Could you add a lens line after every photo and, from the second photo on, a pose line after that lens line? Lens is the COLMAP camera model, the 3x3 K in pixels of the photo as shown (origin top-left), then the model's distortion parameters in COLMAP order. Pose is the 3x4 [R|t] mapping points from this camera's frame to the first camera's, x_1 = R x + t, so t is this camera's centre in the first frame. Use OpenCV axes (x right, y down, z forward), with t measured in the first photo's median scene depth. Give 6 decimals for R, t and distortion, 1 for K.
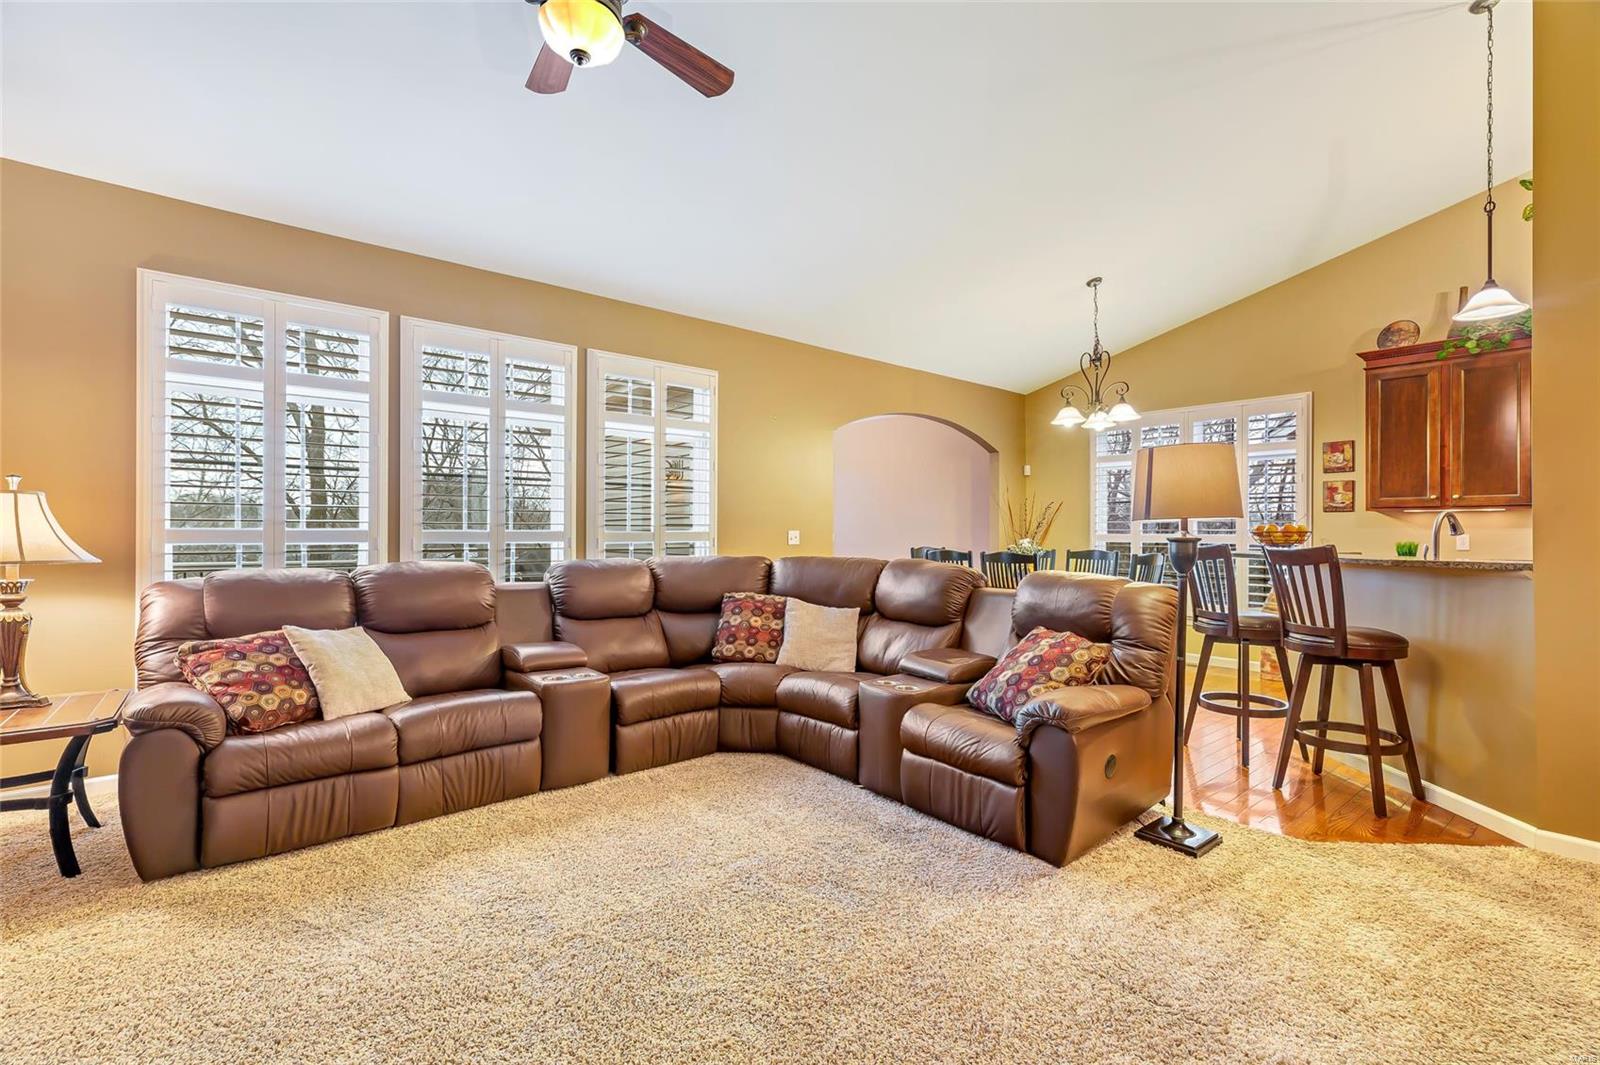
lens RADIAL K [[723.4, 0, 800.0], [0, 723.4, 532.5], [0, 0, 1]] dist [0.002988, 0.000532]
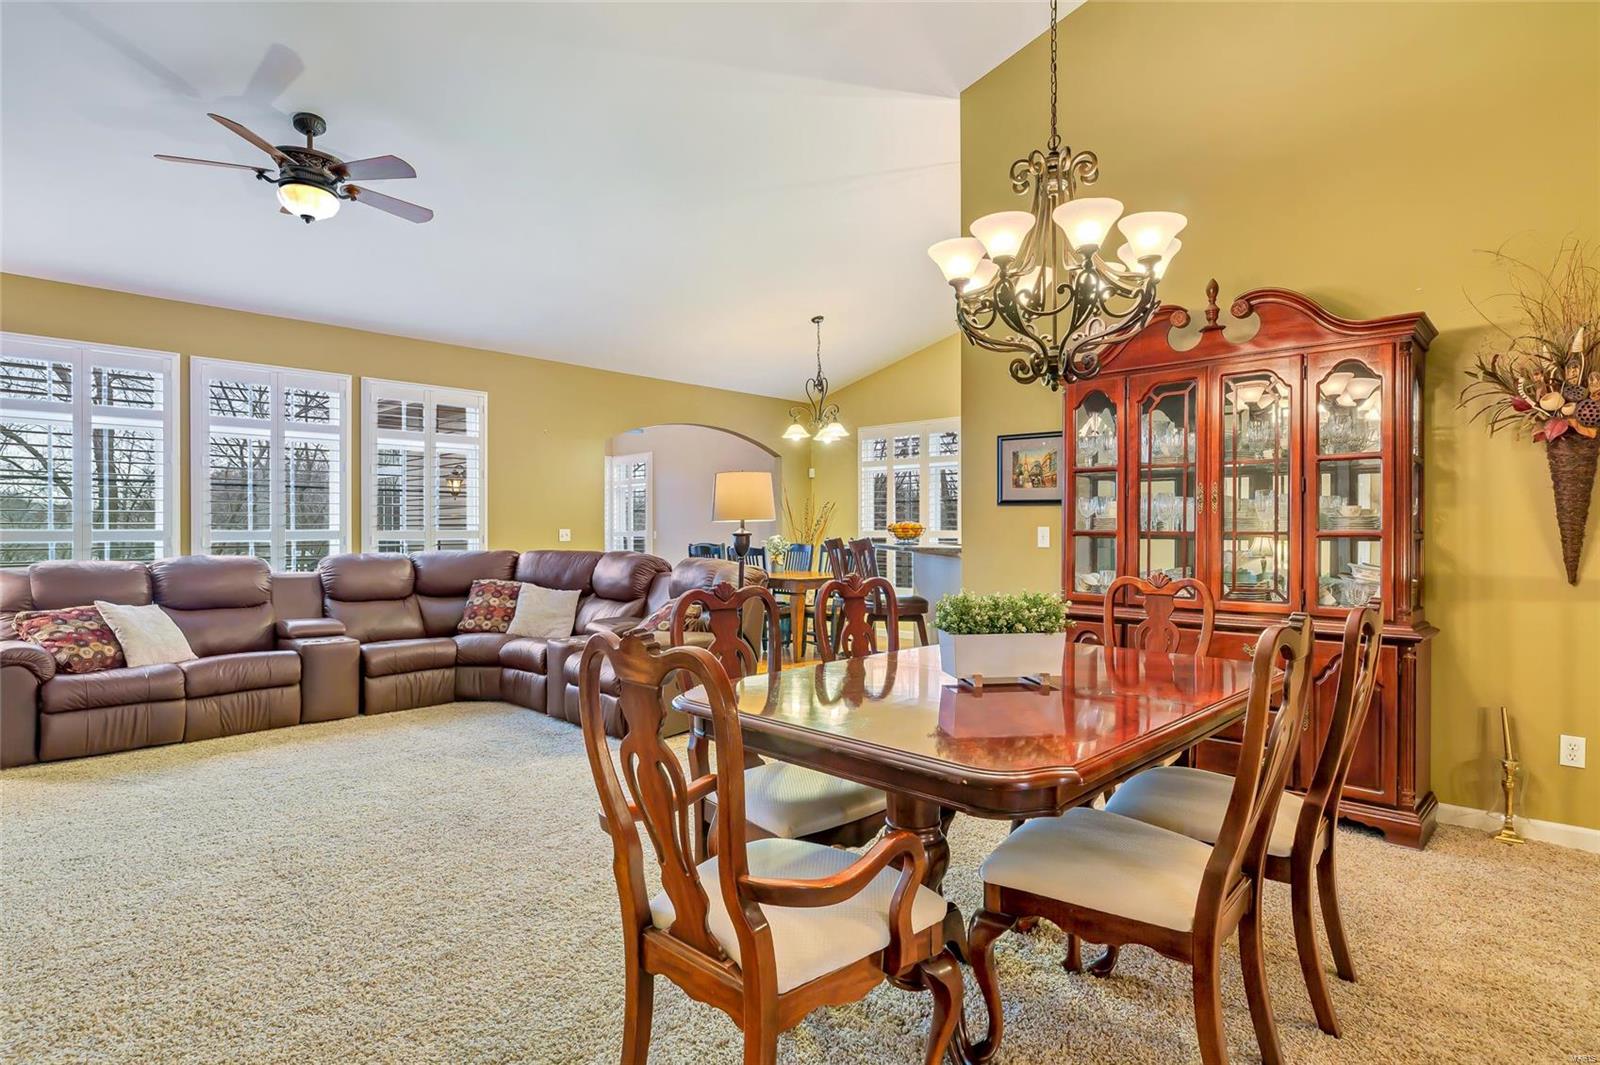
lens RADIAL K [[831.7, 0, 796.3], [0, 831.7, 530.5], [0, 0, 1]] dist [-0.002458, 0.000666]
pose [[0.994359, -0.005372, 0.105933, 0.347597], [0.005434, 0.999985, -0.000295, 0.003024], [-0.105930, 0.000869, 0.994373, -0.555262]]
